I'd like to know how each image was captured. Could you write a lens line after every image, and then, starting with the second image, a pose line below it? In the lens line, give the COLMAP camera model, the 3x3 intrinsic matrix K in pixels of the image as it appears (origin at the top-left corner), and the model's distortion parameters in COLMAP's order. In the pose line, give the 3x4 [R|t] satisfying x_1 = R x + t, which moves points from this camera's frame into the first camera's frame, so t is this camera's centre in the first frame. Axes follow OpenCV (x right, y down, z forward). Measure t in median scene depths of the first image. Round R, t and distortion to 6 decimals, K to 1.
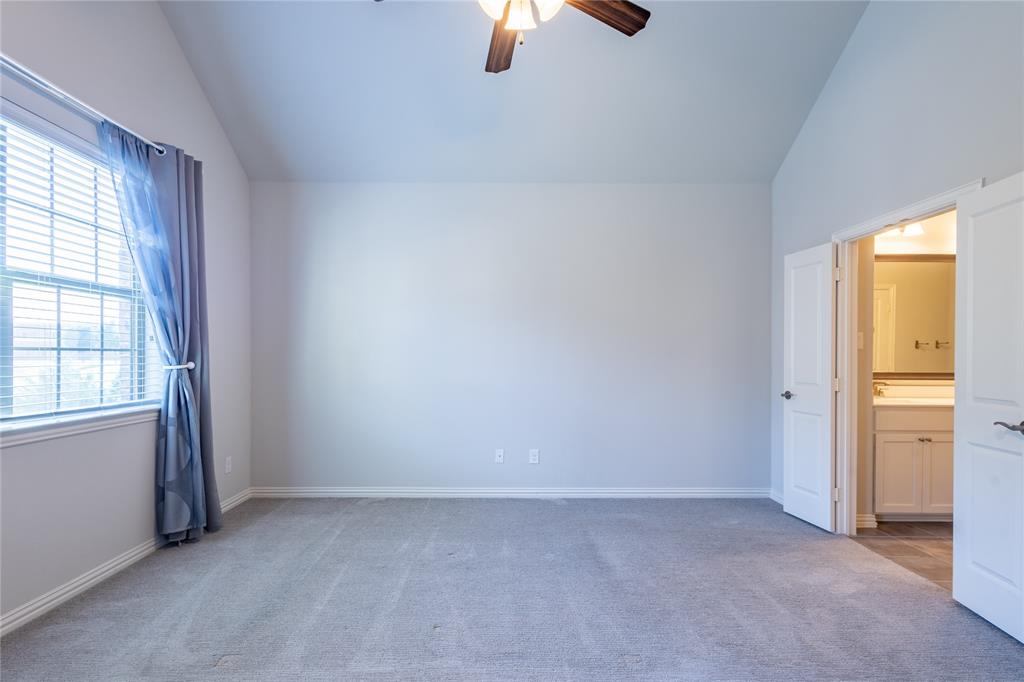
lens RADIAL K [[471.2, 0, 504.5], [0, 471.2, 361.4], [0, 0, 1]] dist [0.011471, -0.000471]
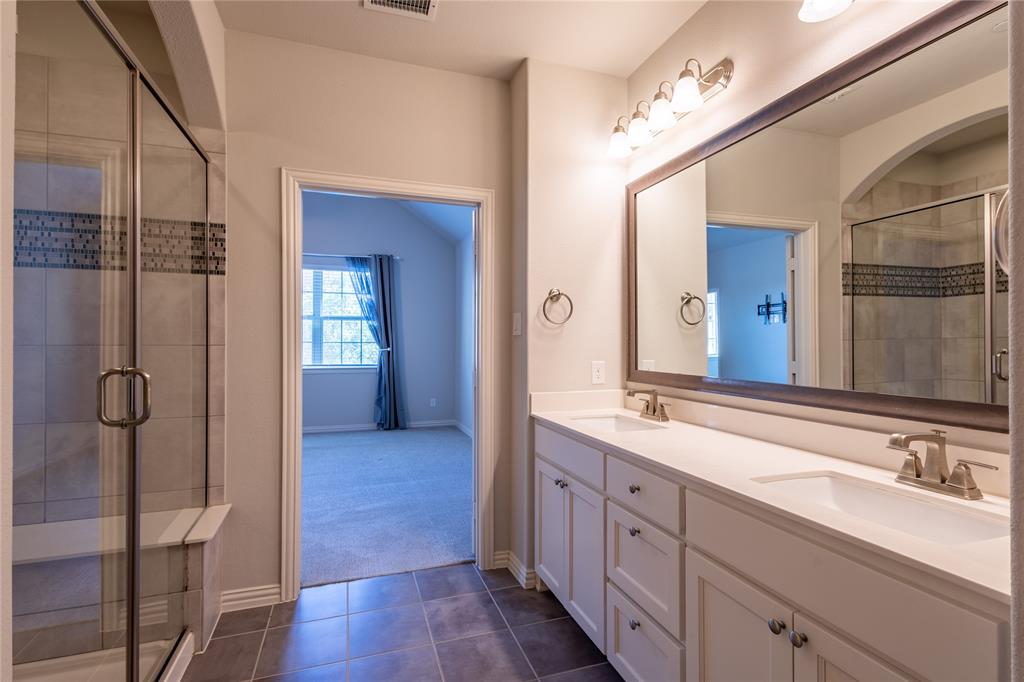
lens RADIAL K [[473.7, 0, 515.6], [0, 473.7, 343.3], [0, 0, 1]] dist [0.012322, -0.003755]
pose [[0.336096, -0.003268, -0.941822, 1.630787], [-0.014574, 0.999856, -0.008670, -0.009482], [0.941715, 0.016640, 0.336000, 0.841926]]
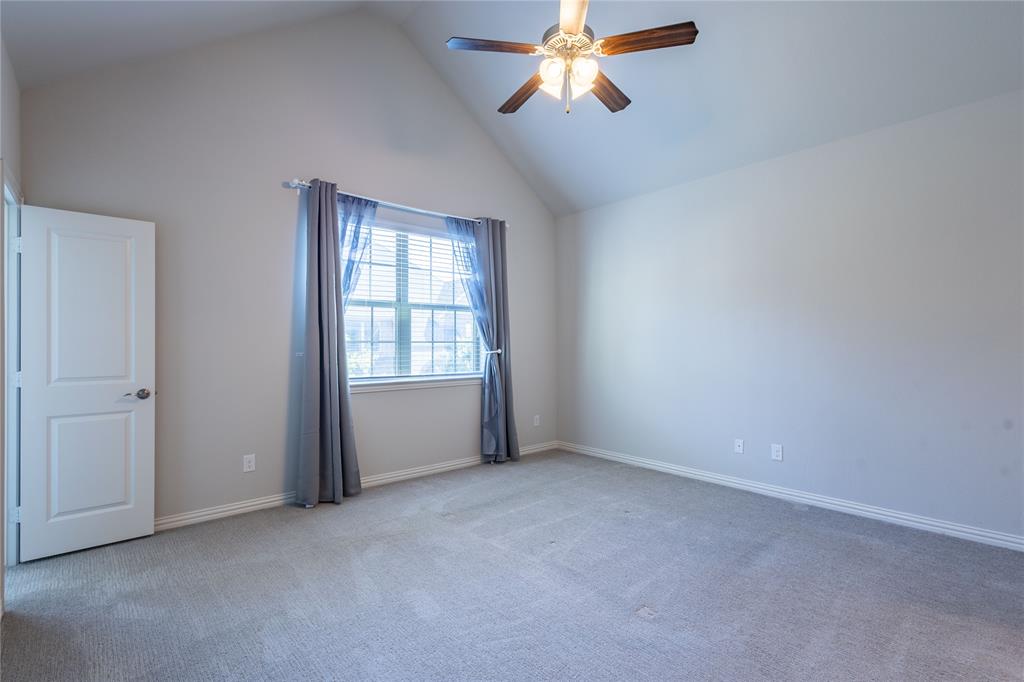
lens RADIAL K [[473.7, 0, 515.6], [0, 473.7, 343.3], [0, 0, 1]] dist [0.012322, -0.003755]
pose [[0.660922, -0.006626, -0.750426, 0.571494], [-0.001768, 0.999944, -0.010386, -0.001280], [0.750453, 0.008191, 0.660873, 0.000971]]
